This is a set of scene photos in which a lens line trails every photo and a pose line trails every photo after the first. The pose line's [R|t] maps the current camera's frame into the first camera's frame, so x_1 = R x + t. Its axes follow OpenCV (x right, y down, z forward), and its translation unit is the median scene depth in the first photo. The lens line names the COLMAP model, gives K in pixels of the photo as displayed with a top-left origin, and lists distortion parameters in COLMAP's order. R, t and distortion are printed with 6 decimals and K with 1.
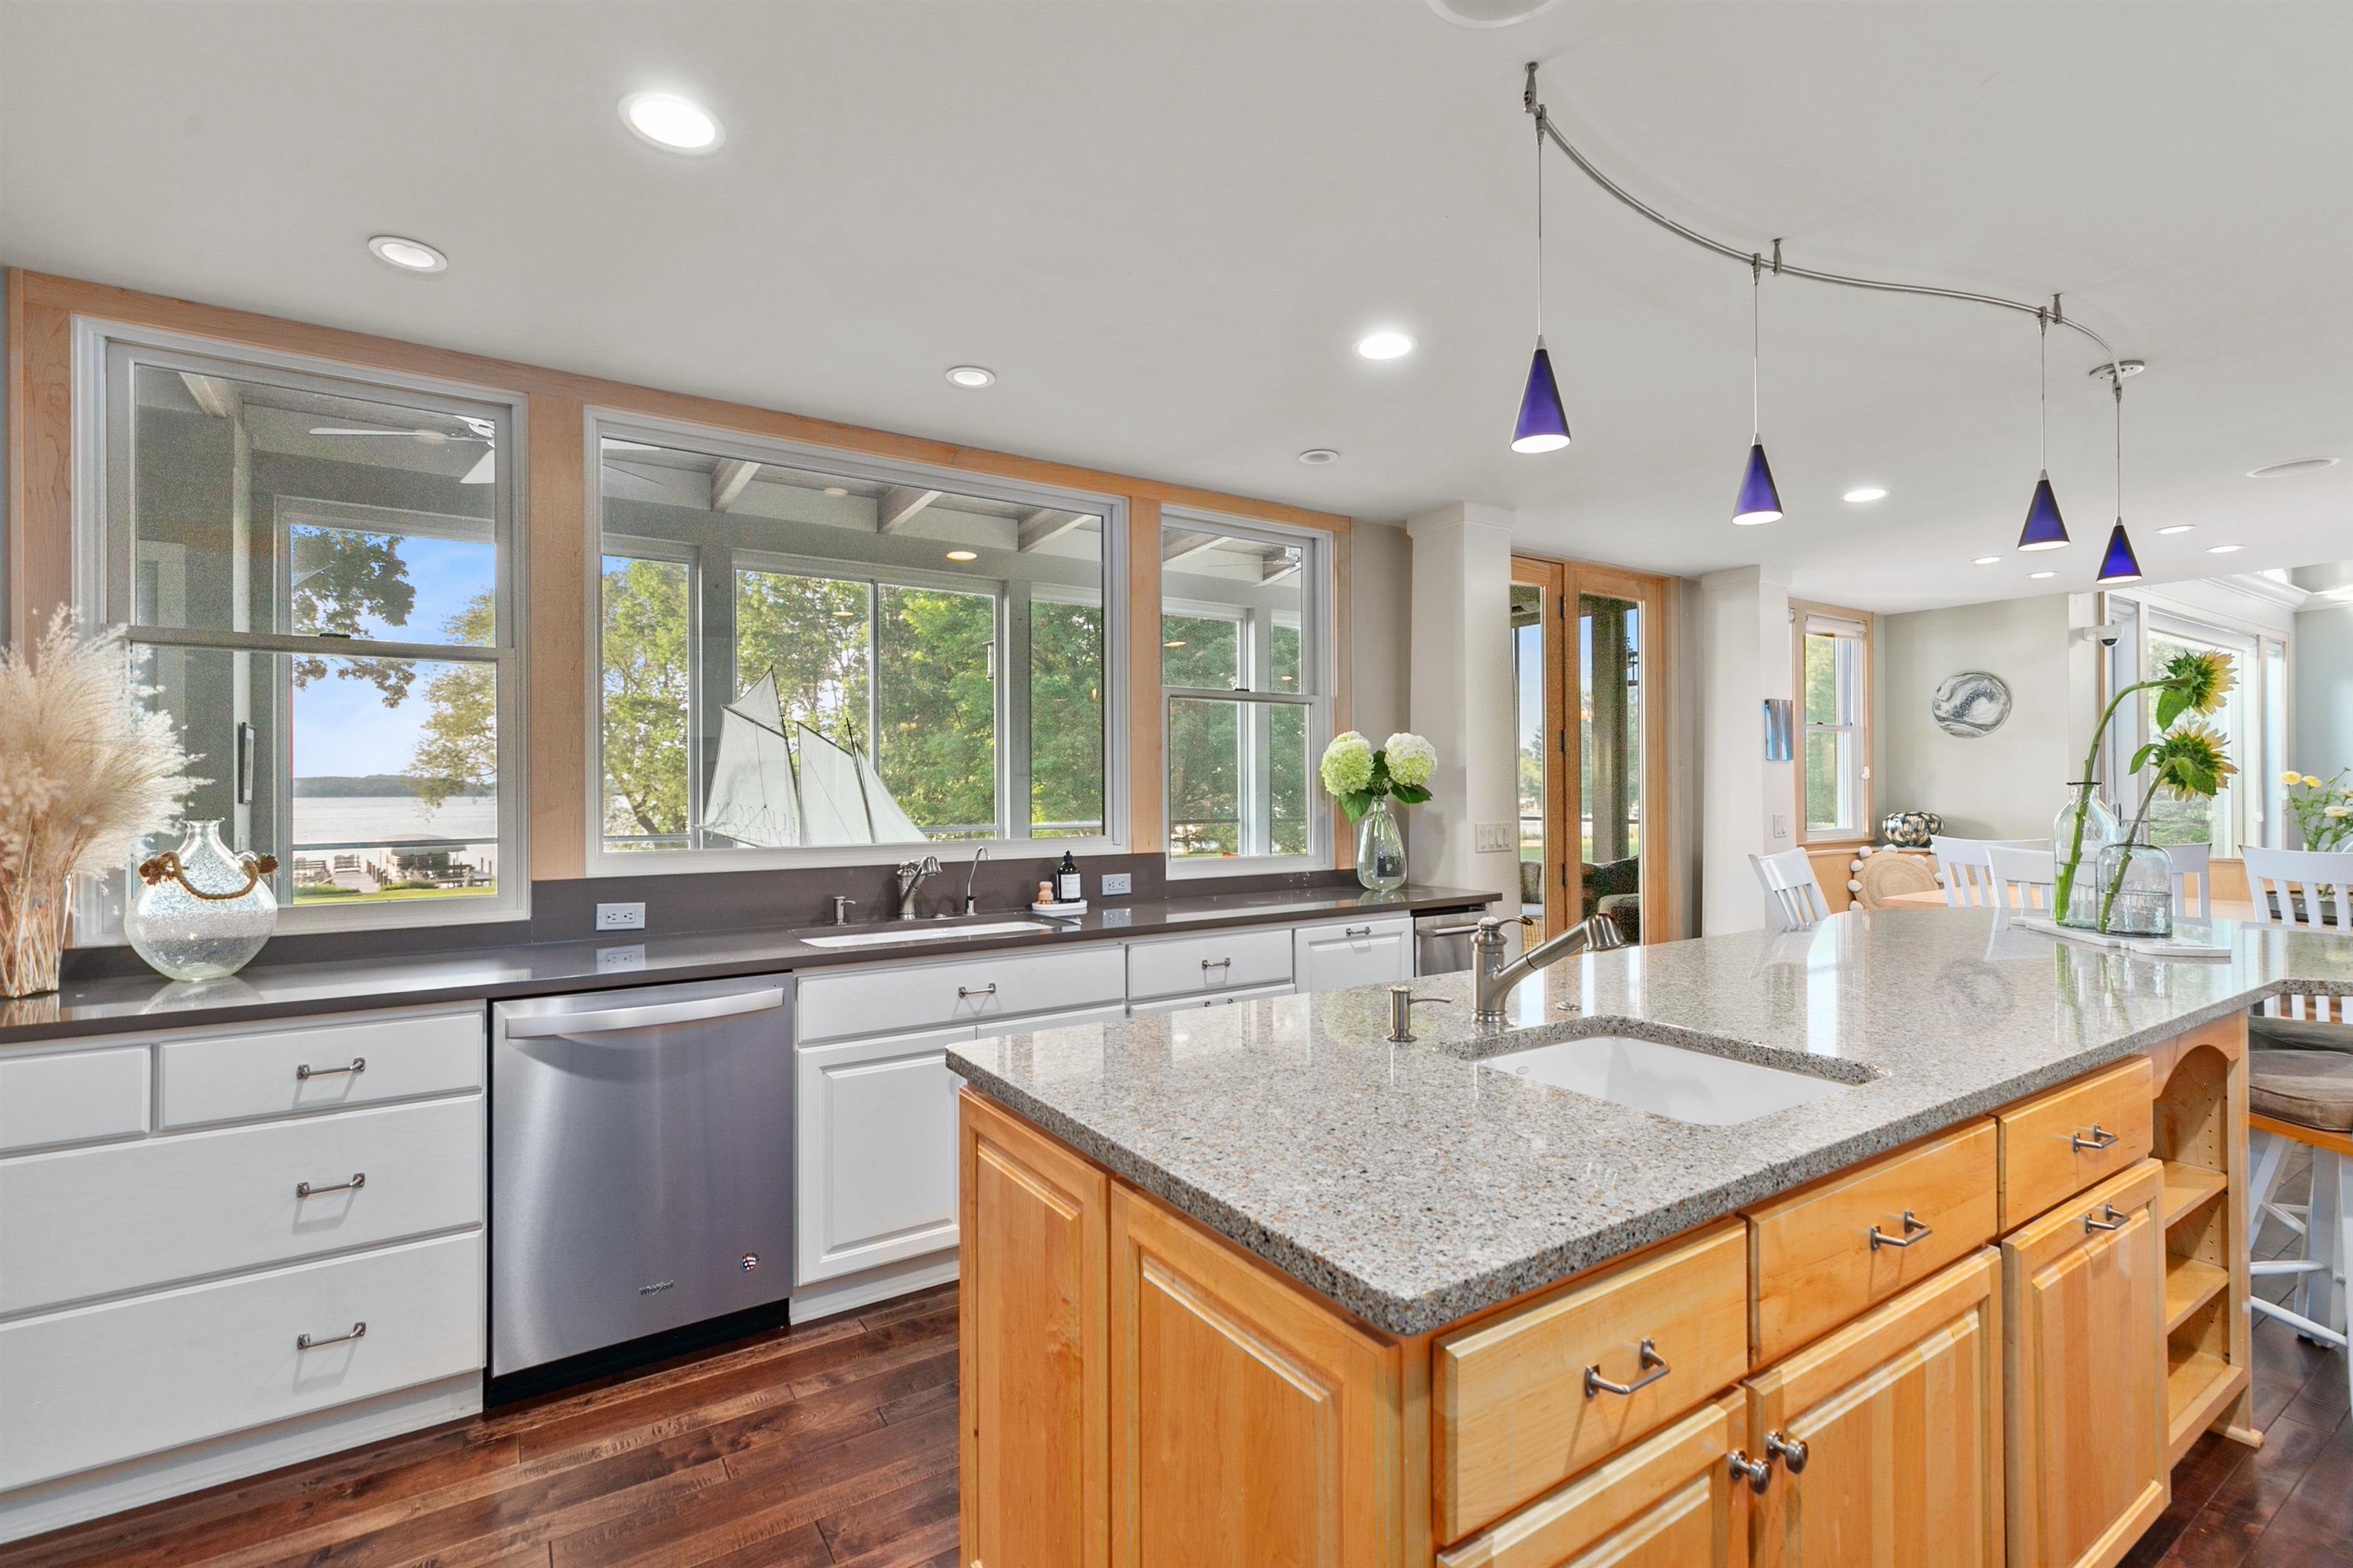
lens RADIAL K [[1058.6, 0, 1186.6], [0, 1058.6, 777.4], [0, 0, 1]] dist [0.008646, 0.000208]
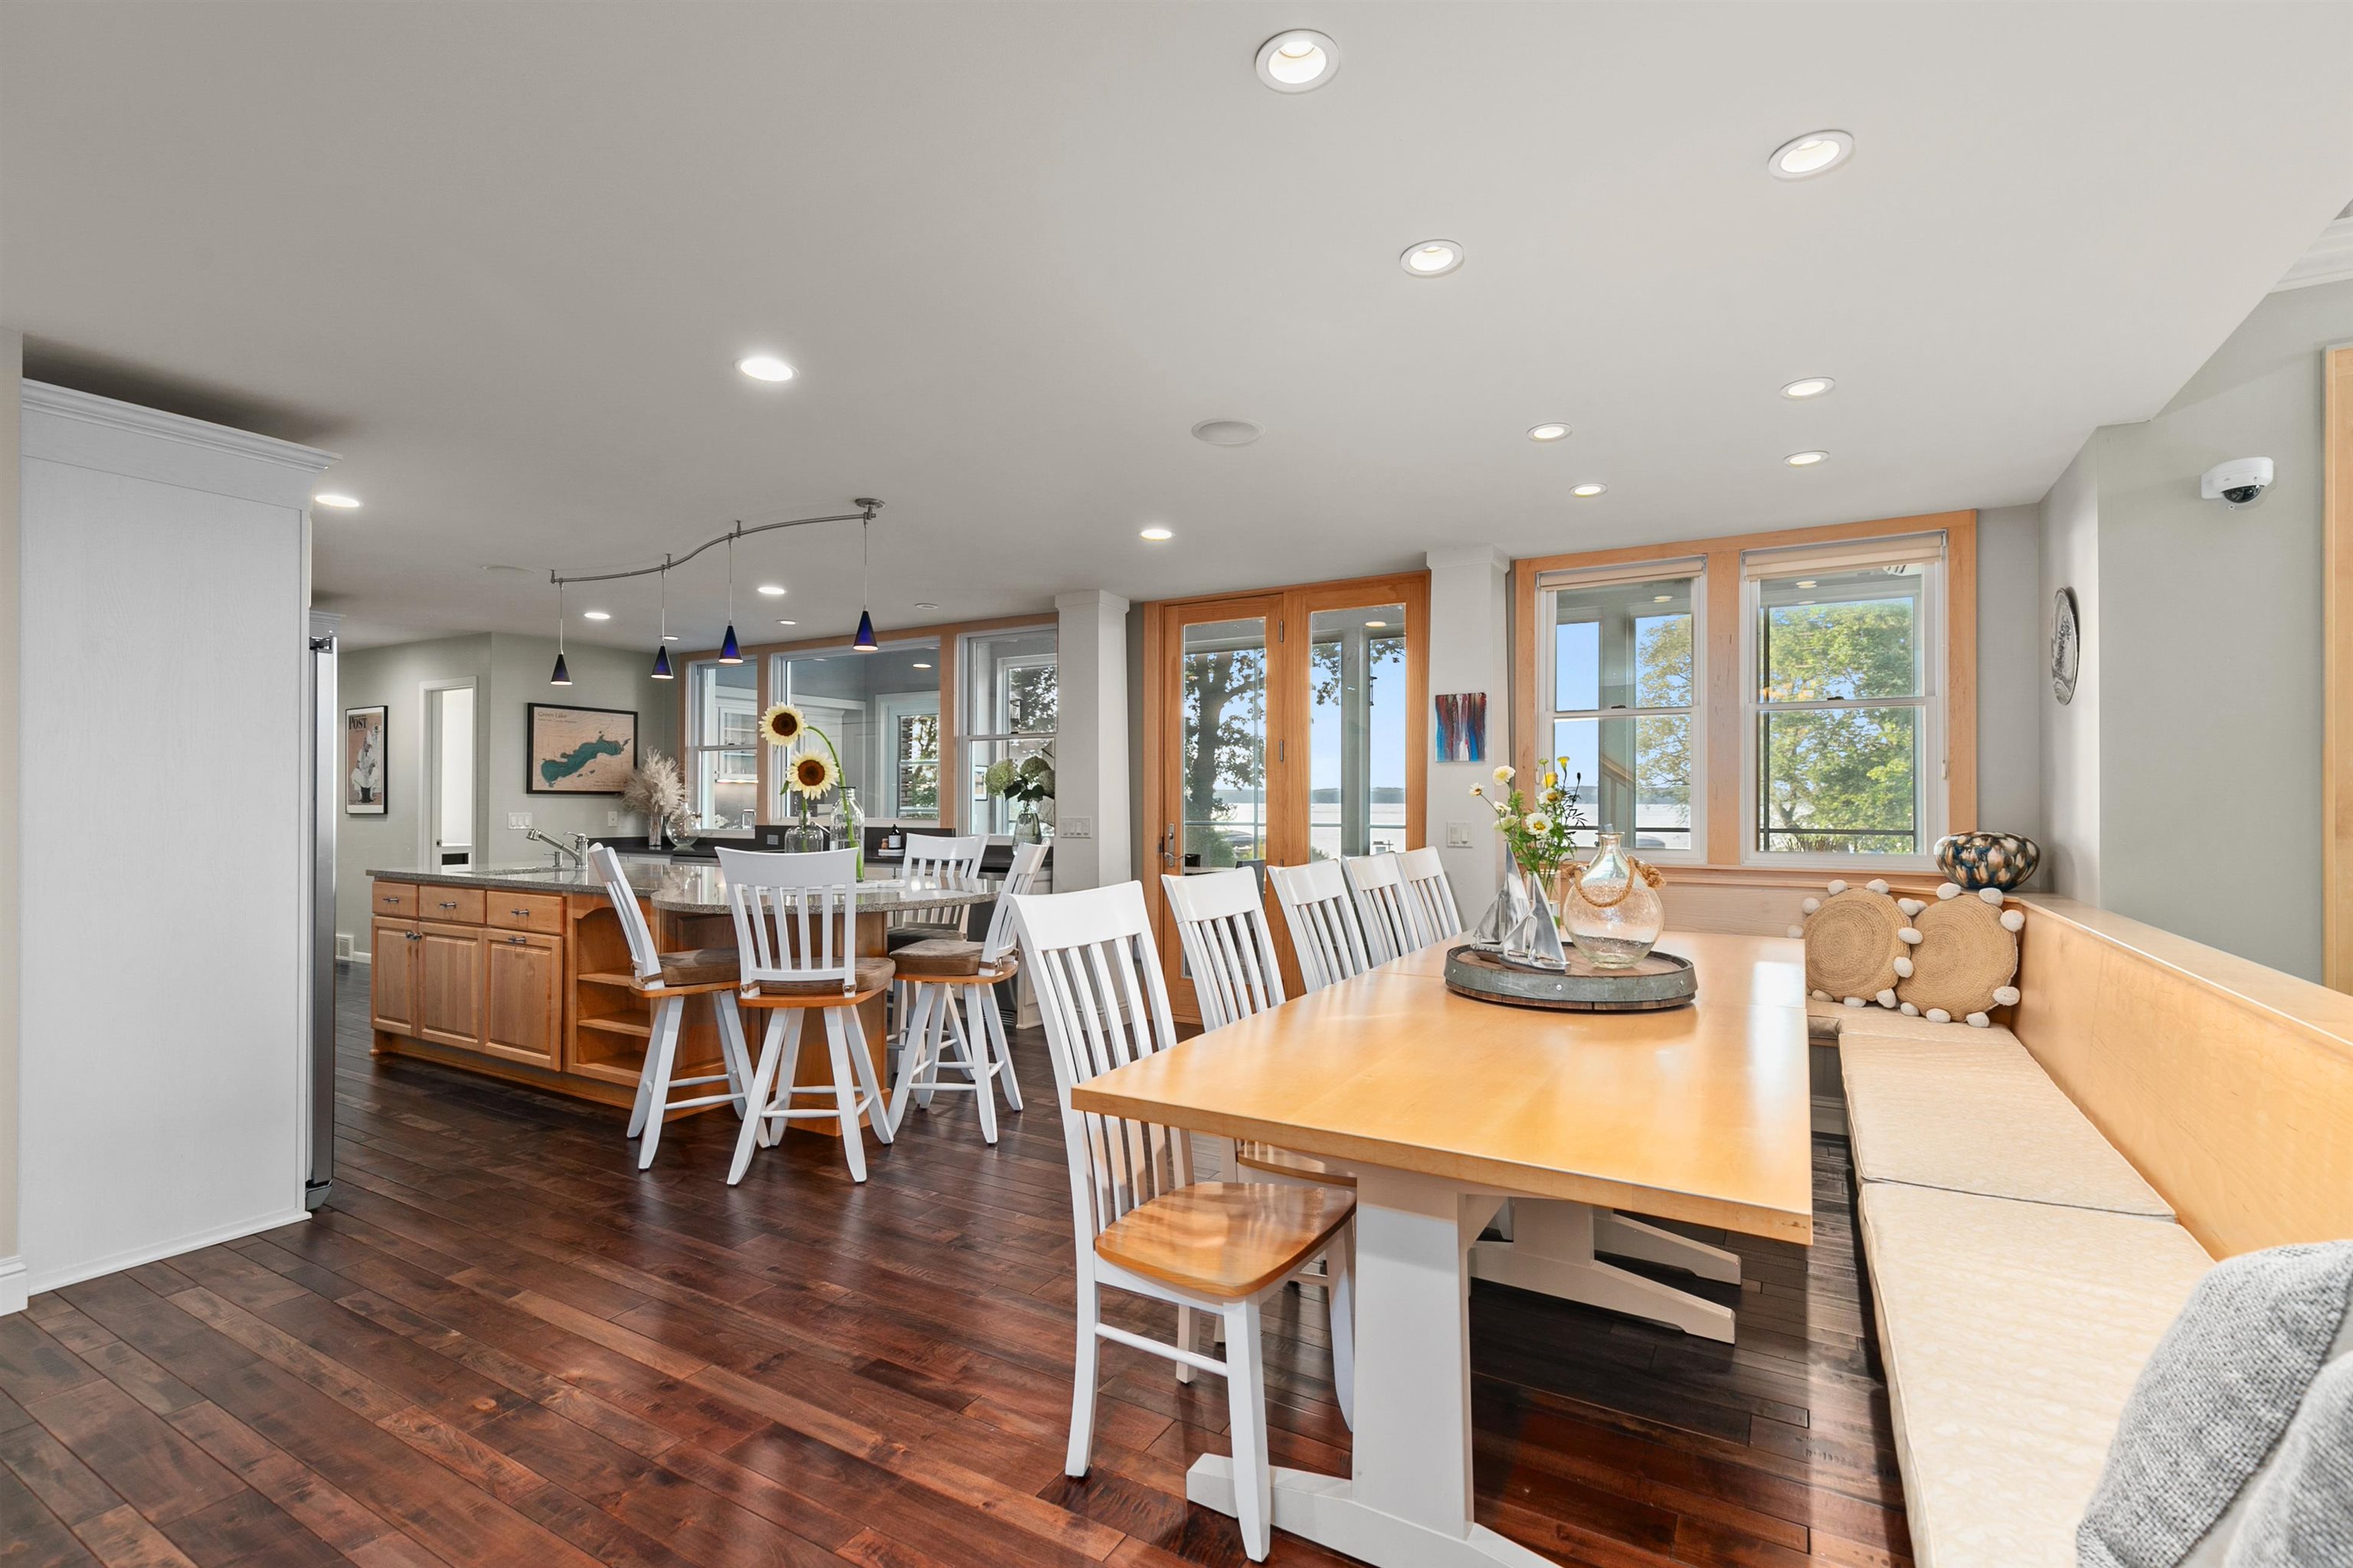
lens RADIAL K [[1058.6, 0, 1190.8], [0, 1058.6, 794.8], [0, 0, 1]] dist [0.008646, 0.000208]
pose [[0.446558, 0.000769, -0.894754, 1.710129], [0.007514, 0.999961, 0.004610, 0.008273], [0.894723, -0.008782, 0.446535, 0.538121]]
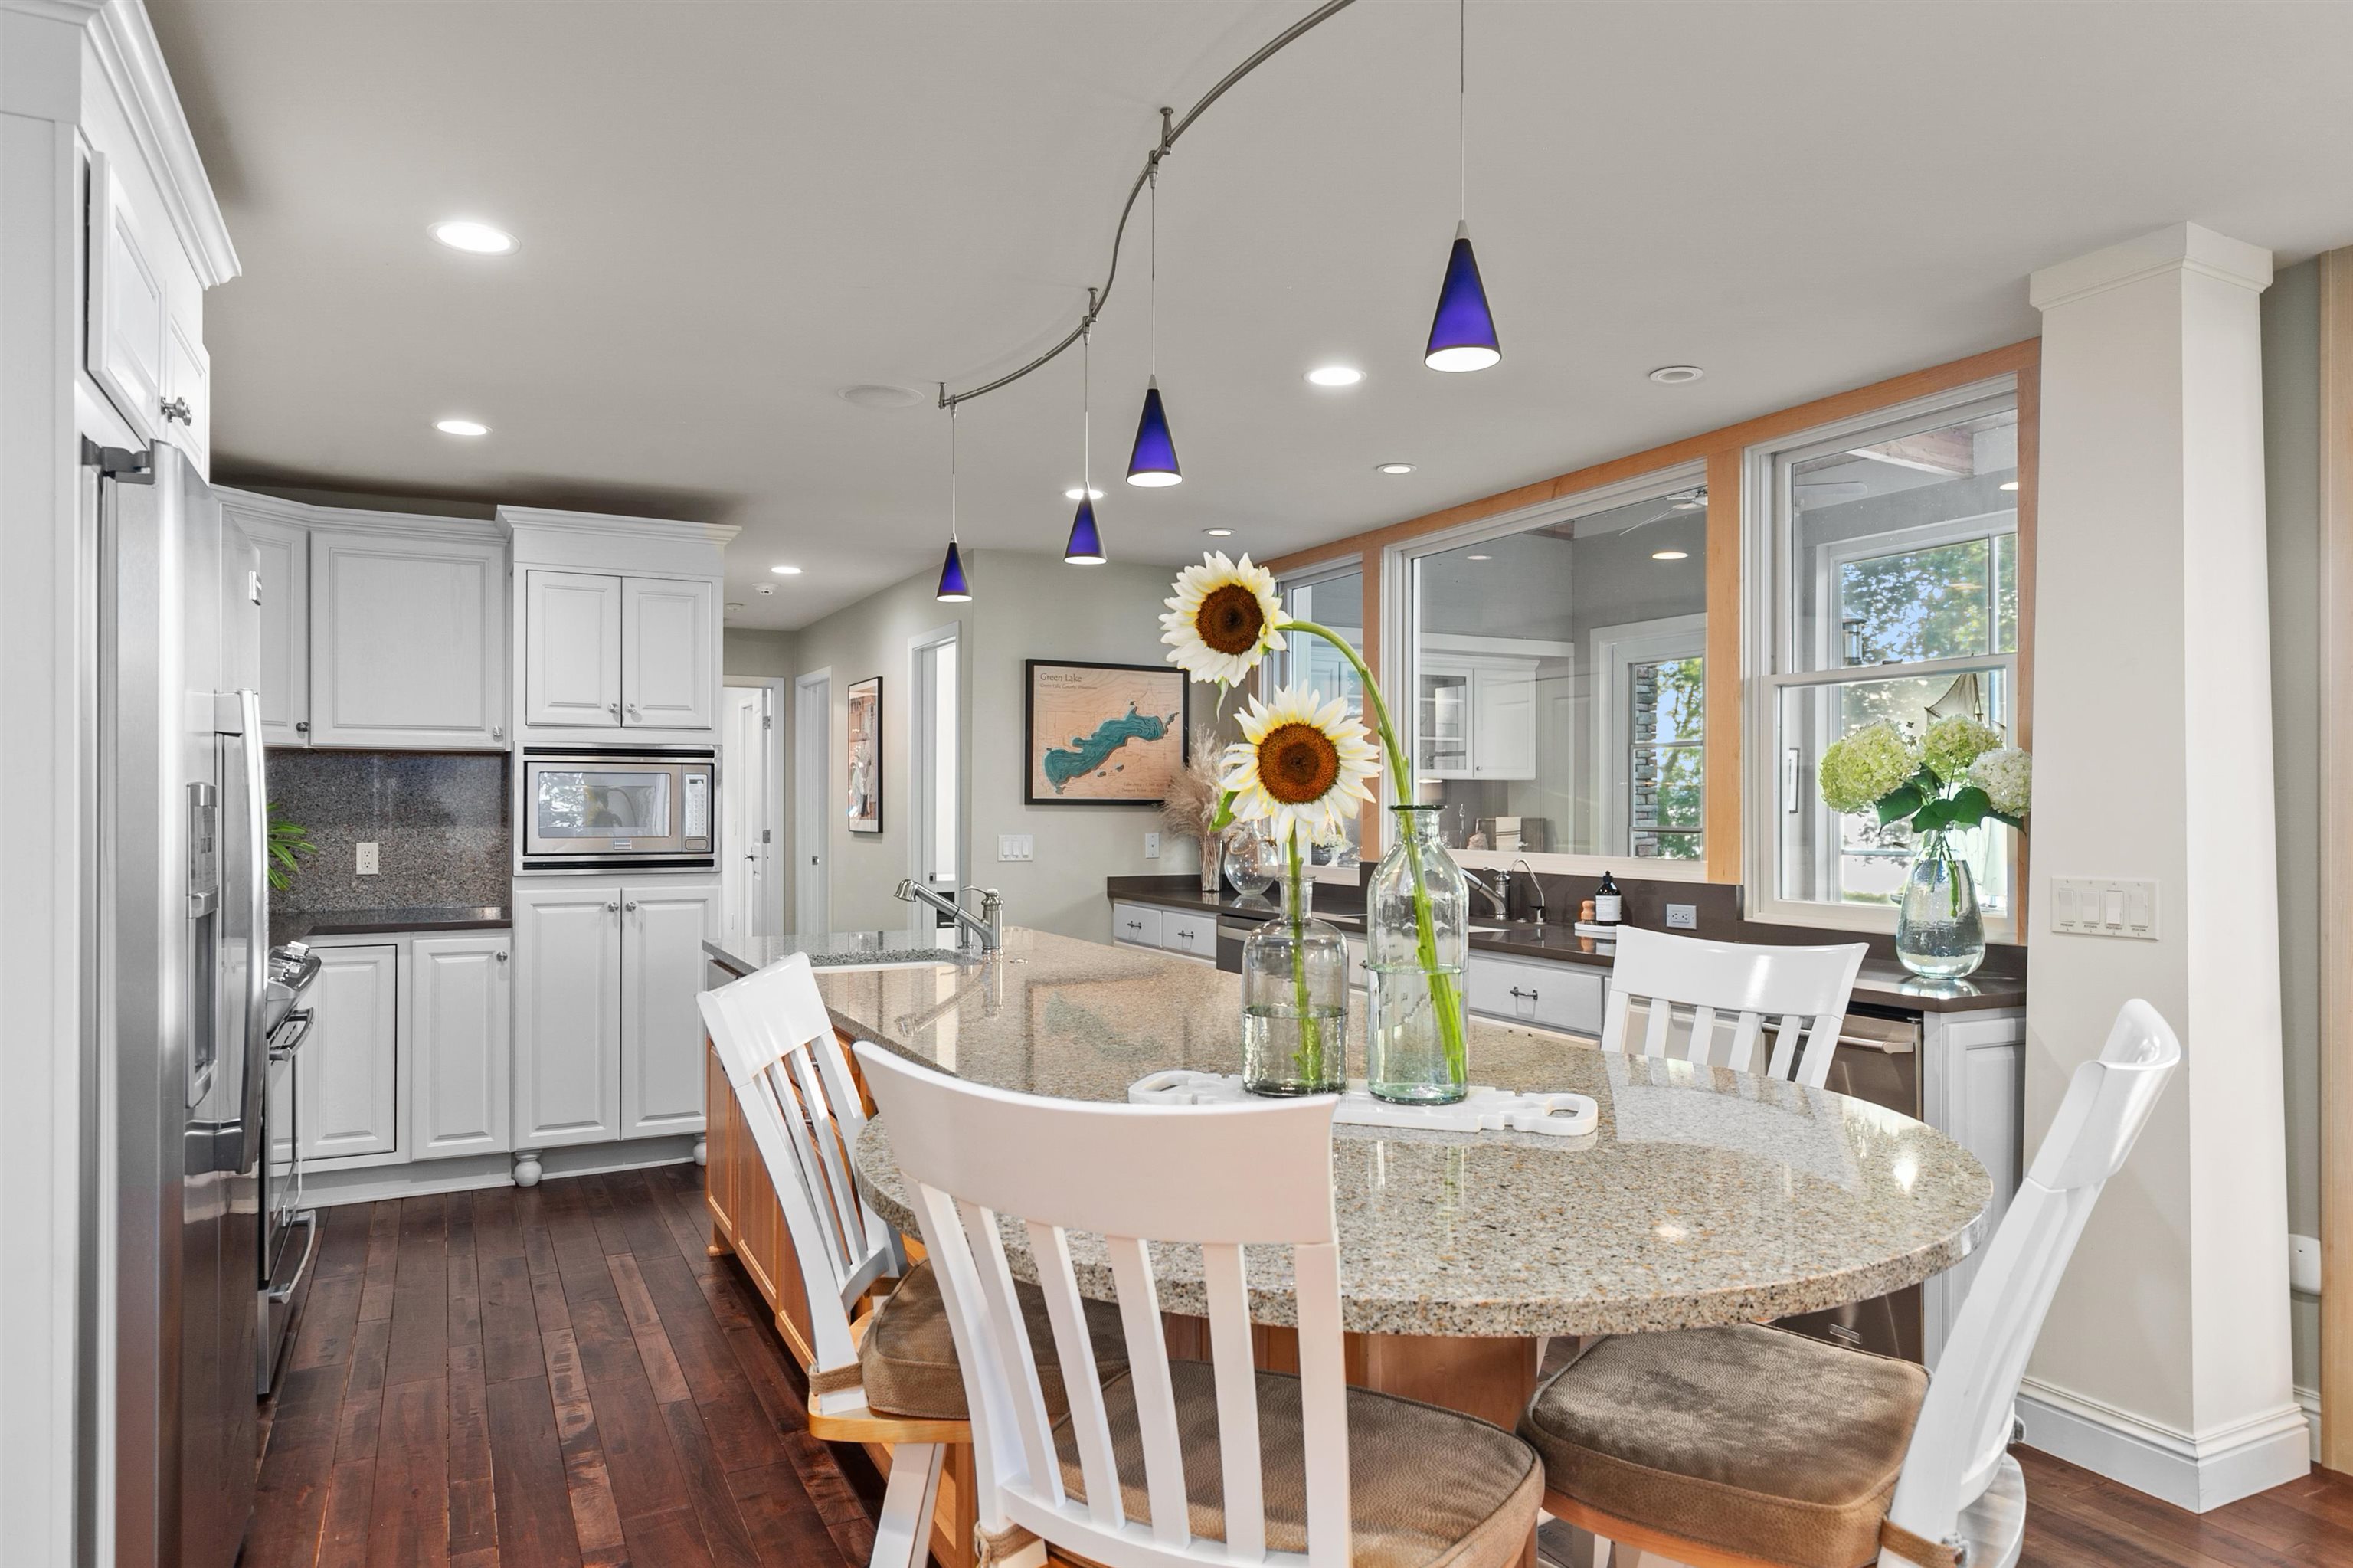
lens RADIAL K [[1460.7, 0, 1184.0], [0, 1460.7, 793.6], [0, 0, 1]] dist [0.001442, -0.001105]
pose [[-0.112005, 0.000086, -0.993708, 1.083416], [0.011739, 0.999930, -0.001237, -0.002033], [0.993638, -0.011804, -0.111998, 0.683251]]
